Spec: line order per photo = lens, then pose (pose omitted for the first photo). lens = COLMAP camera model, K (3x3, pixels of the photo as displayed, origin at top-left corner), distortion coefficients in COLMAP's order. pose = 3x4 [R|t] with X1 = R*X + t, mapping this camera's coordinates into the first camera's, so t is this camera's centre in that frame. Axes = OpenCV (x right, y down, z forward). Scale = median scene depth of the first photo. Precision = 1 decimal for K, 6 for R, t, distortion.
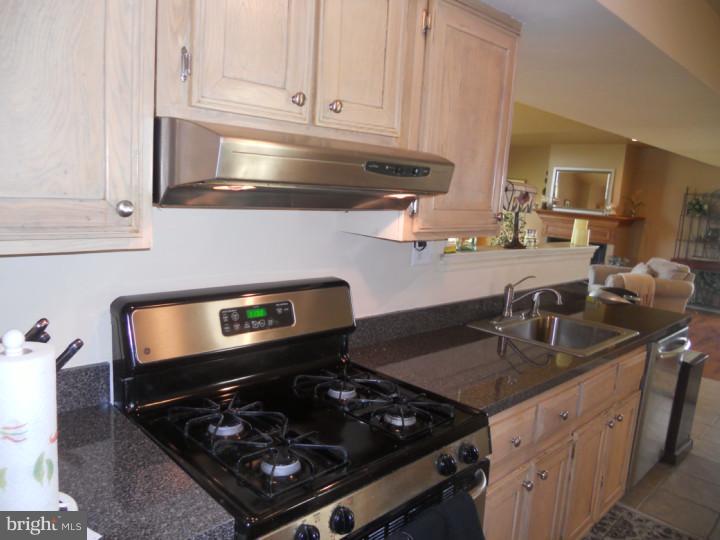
lens RADIAL K [[545.2, 0, 360.0], [0, 545.2, 270.0], [0, 0, 1]] dist [-0.042535, 0.001171]
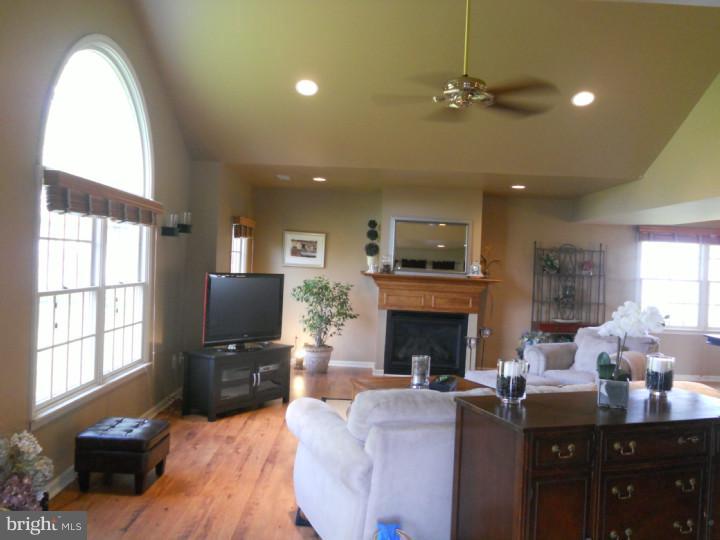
lens RADIAL K [[618.4, 0, 360.0], [0, 618.4, 270.0], [0, 0, 1]] dist [-0.023851, 0.002605]
pose [[0.691590, -0.044982, 0.720888, -0.330230], [0.111258, 0.992782, -0.044788, -0.095495], [-0.713670, 0.111179, 0.691603, 0.514556]]
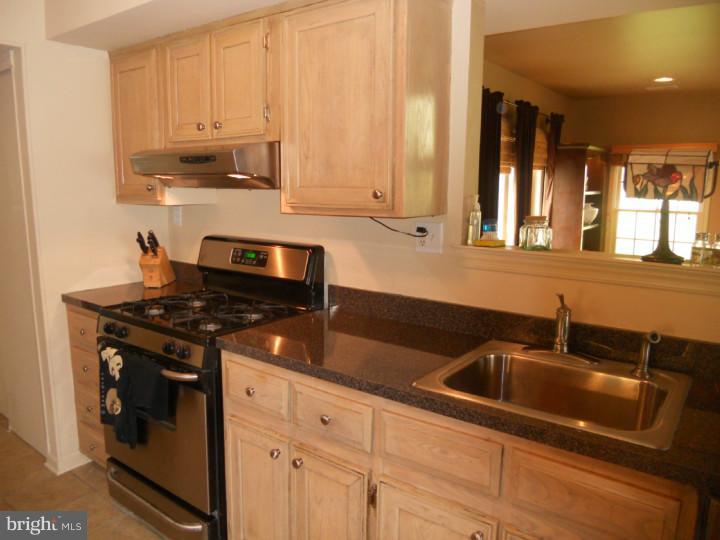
lens RADIAL K [[545.2, 0, 360.0], [0, 545.2, 270.0], [0, 0, 1]] dist [-0.042535, 0.001171]
pose [[0.139019, 0.085061, -0.986630, 0.284375], [-0.156922, 0.985608, 0.062863, -0.005975], [0.977778, 0.146084, 0.150366, 0.207918]]
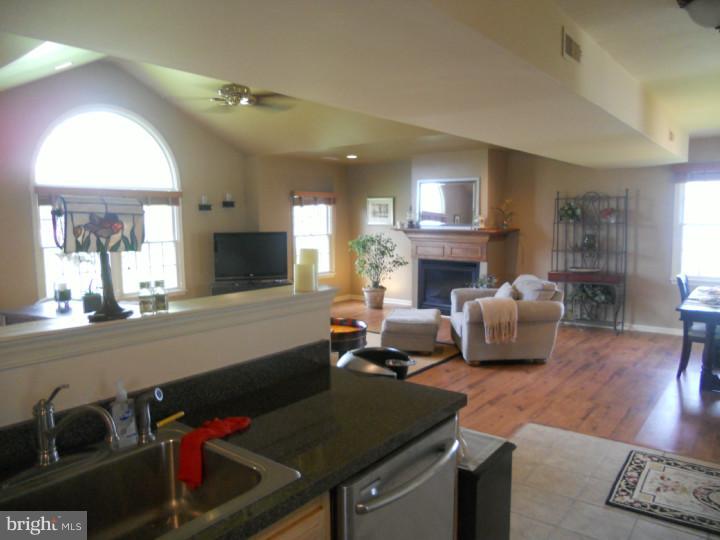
lens RADIAL K [[545.2, 0, 360.0], [0, 545.2, 270.0], [0, 0, 1]] dist [-0.042535, 0.001171]
pose [[0.988689, -0.085328, 0.123340, 0.163753], [0.091318, 0.994861, -0.043742, -0.014537], [-0.118974, 0.054511, 0.991400, 0.151753]]
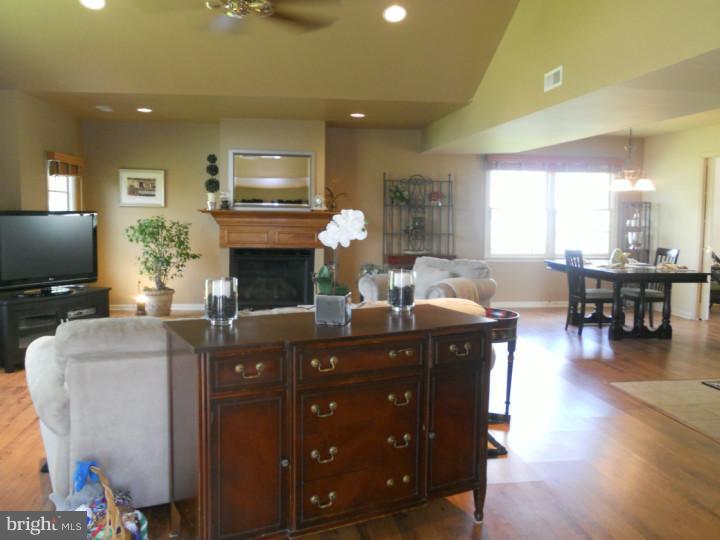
lens RADIAL K [[618.4, 0, 360.0], [0, 618.4, 270.0], [0, 0, 1]] dist [-0.023851, 0.002605]
pose [[0.588043, -0.134773, 0.797522, -0.233727], [0.149266, 0.987167, 0.056761, -0.062689], [-0.794937, 0.085665, 0.600614, 0.450334]]
